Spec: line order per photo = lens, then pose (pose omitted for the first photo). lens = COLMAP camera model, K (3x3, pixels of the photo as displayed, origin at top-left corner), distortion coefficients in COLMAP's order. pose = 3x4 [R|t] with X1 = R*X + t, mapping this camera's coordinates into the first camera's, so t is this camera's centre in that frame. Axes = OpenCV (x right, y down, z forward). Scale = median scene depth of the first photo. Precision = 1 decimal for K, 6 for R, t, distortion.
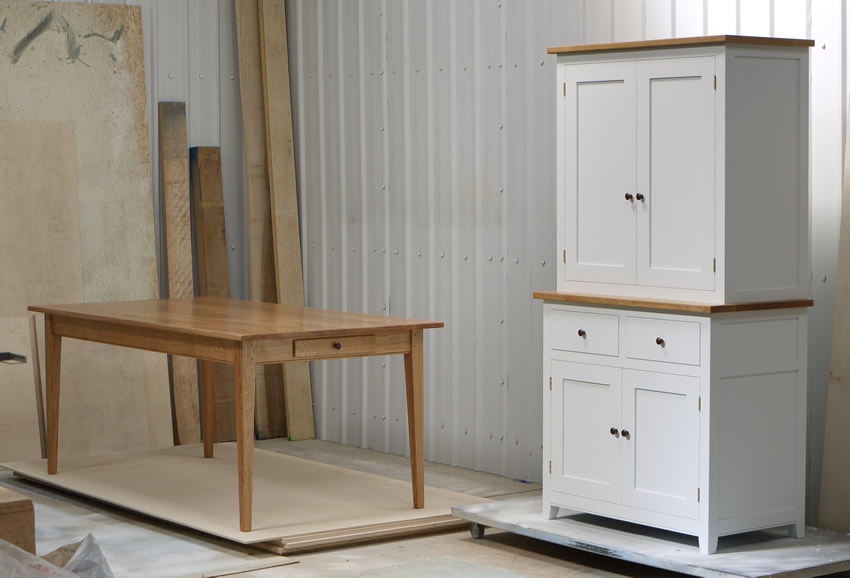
lens RADIAL K [[1910.2, 0, 425.2], [0, 1910.2, 288.7], [0, 0, 1]] dist [0.024630, 0.000000]
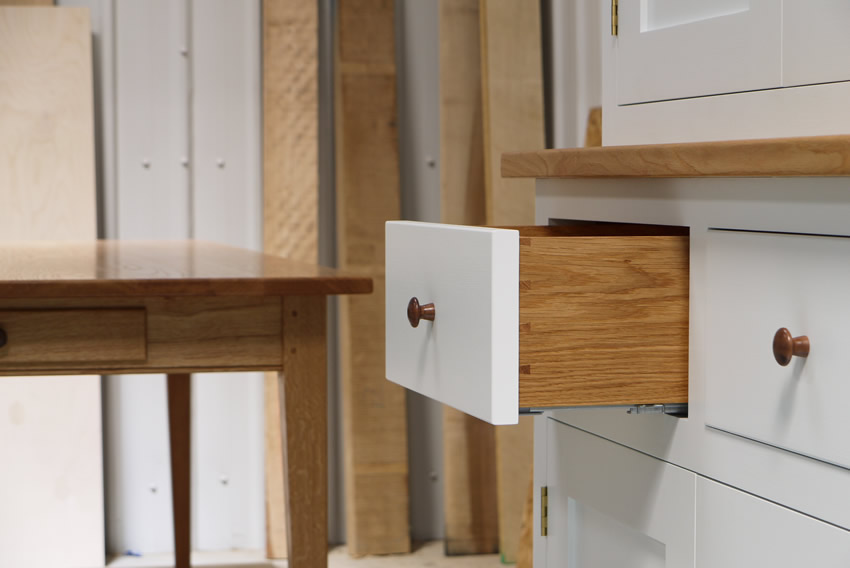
lens RADIAL K [[2070.7, 0, 424.8], [0, 2070.7, 286.0], [0, 0, 1]] dist [0.097614, 0.000000]
pose [[0.927992, 0.021303, -0.371991, 0.102031], [-0.026959, 0.999586, -0.010010, 0.016668], [0.371624, 0.019318, 0.928182, 0.518064]]
